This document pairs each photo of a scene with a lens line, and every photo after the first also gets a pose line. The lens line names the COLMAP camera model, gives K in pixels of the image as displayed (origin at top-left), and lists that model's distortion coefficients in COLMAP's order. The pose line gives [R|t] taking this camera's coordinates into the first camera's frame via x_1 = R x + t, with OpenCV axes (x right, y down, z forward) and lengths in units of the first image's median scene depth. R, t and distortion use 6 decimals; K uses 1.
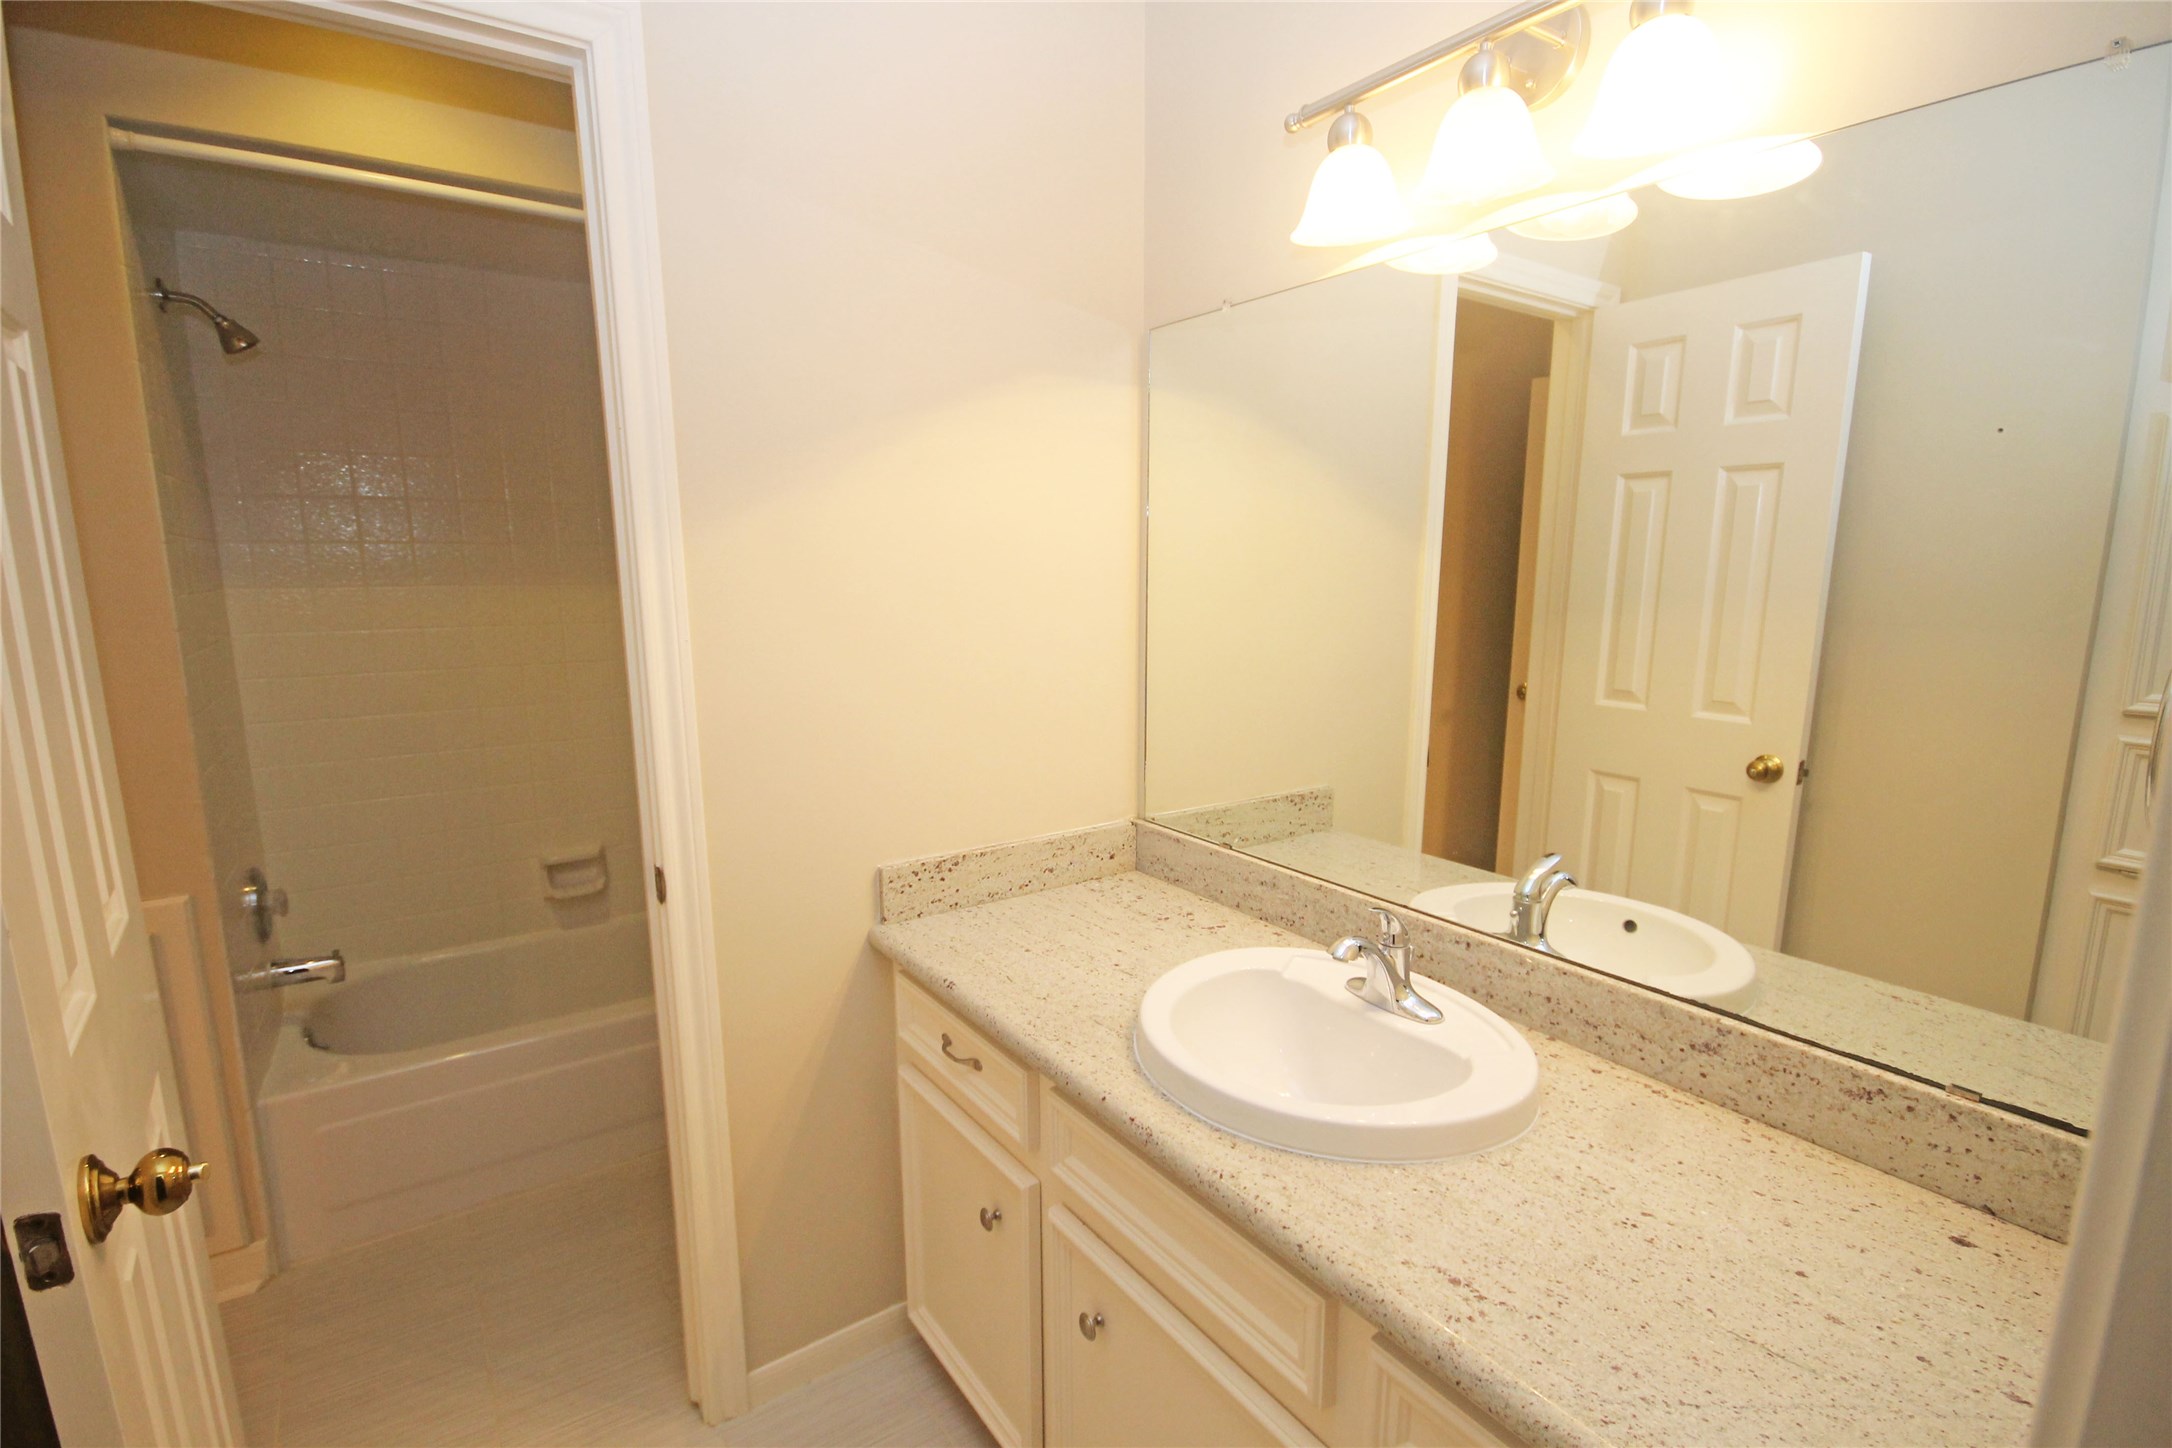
lens RADIAL K [[1020.3, 0, 1092.7], [0, 1020.3, 733.4], [0, 0, 1]] dist [0.002301, -0.005099]
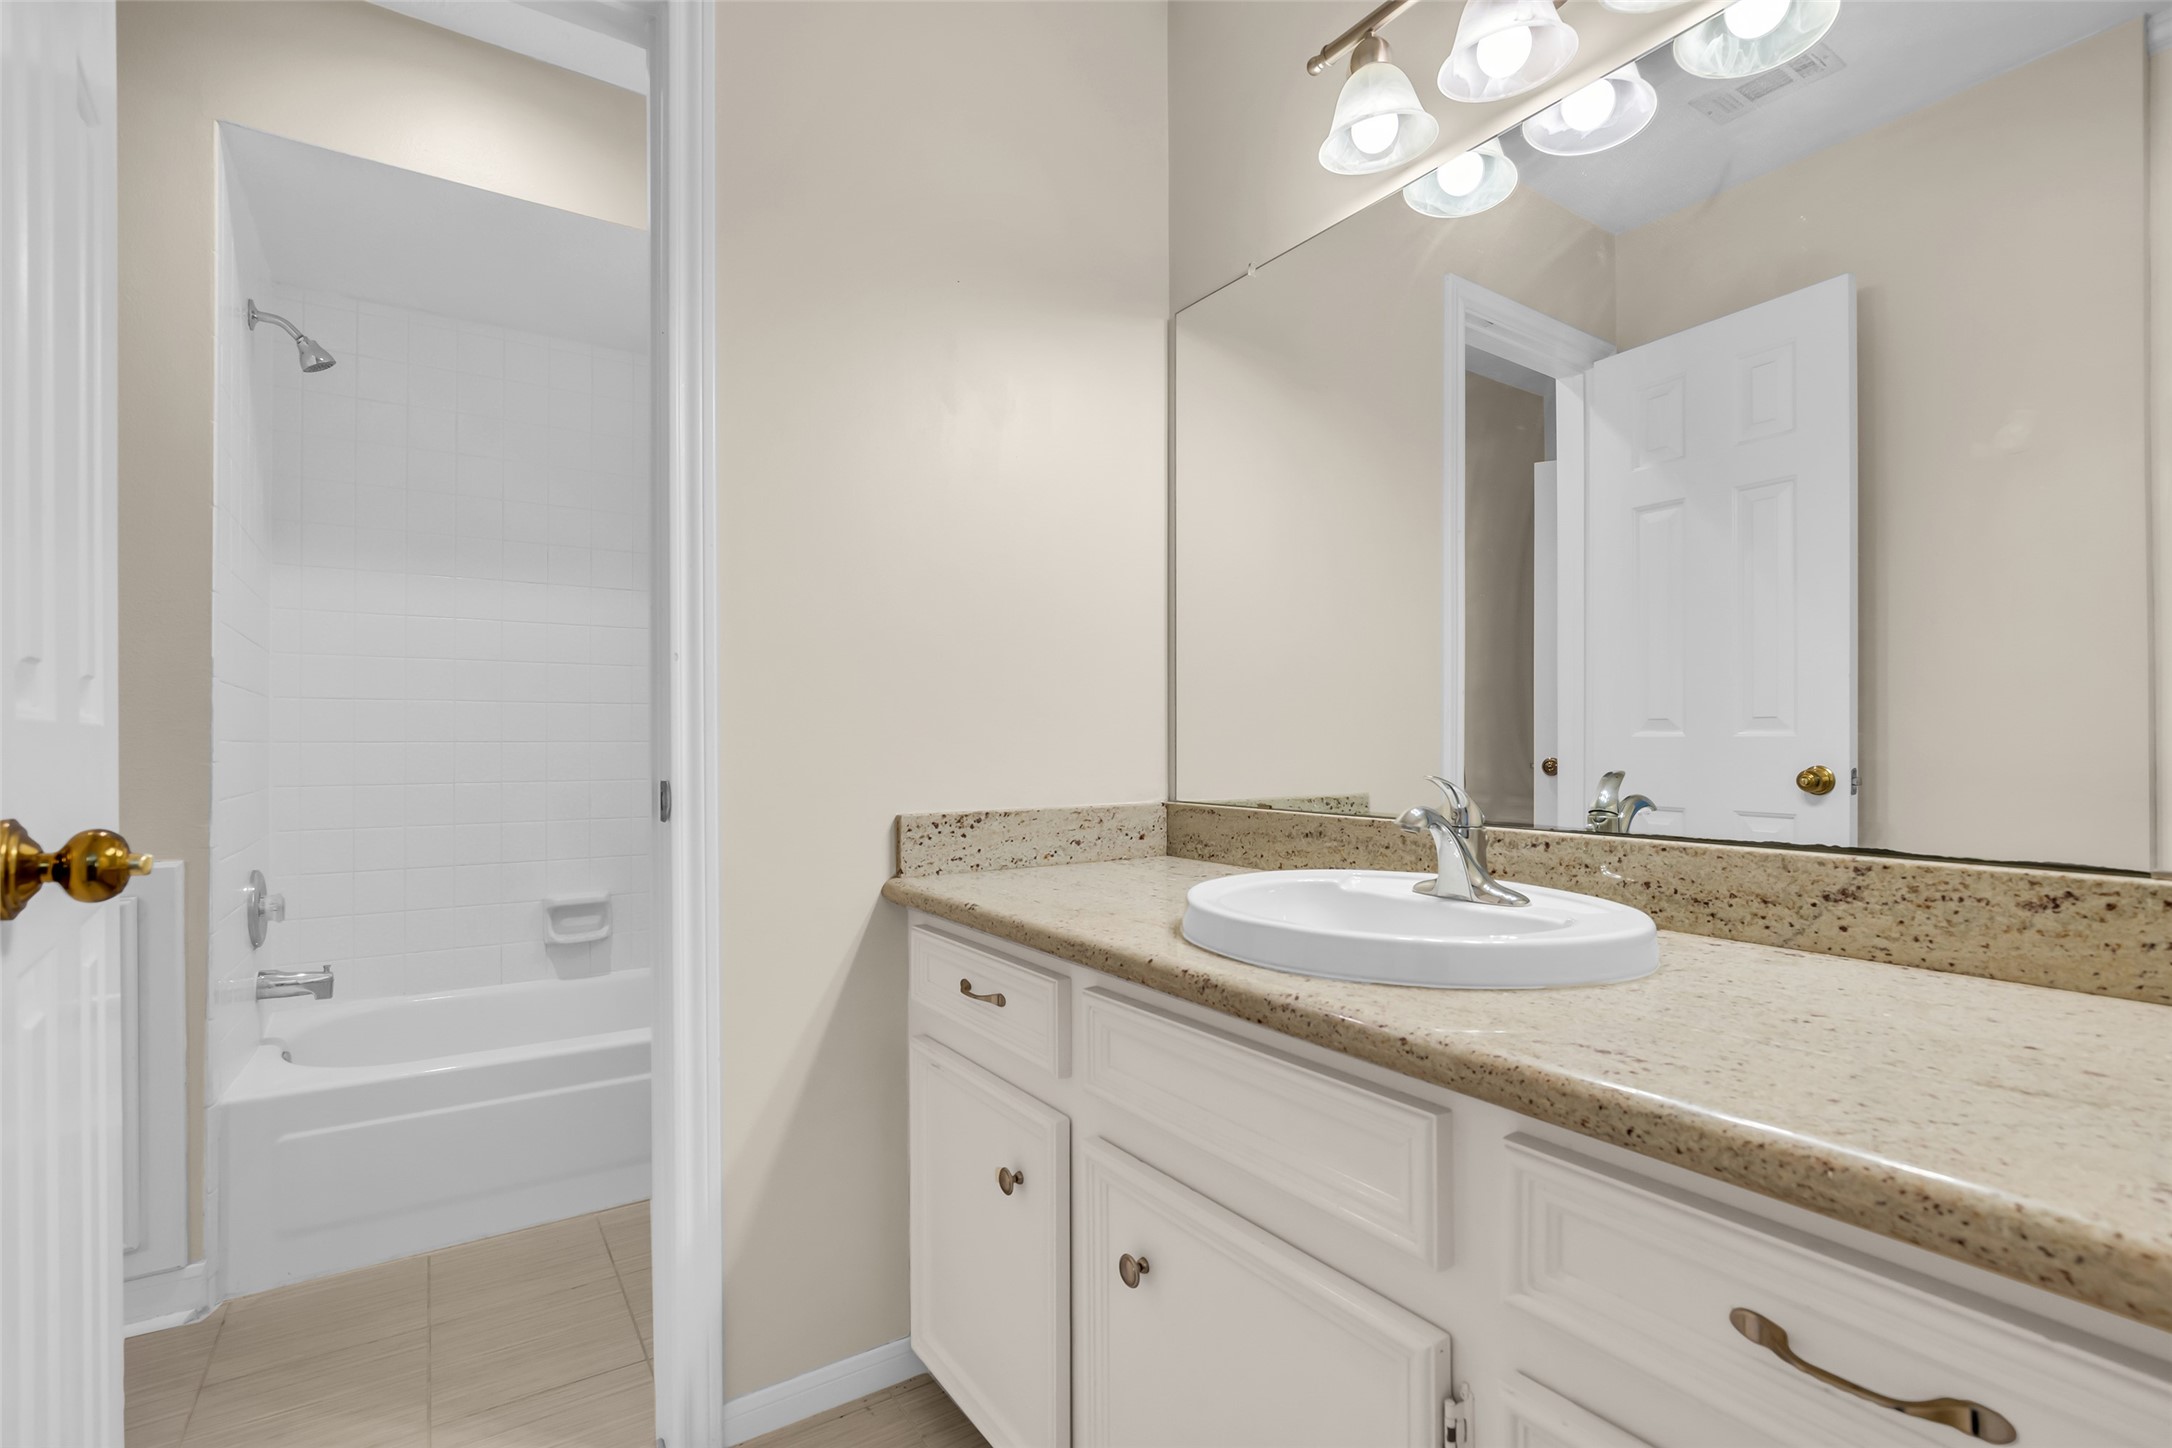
lens RADIAL K [[999.6, 0, 1079.5], [0, 999.6, 731.5], [0, 0, 1]] dist [-0.016056, 0.004381]
pose [[0.999783, 0.003082, -0.020580, -0.029721], [-0.006733, 0.983684, -0.179778, 0.282801], [0.019690, 0.179878, 0.983492, 0.110871]]
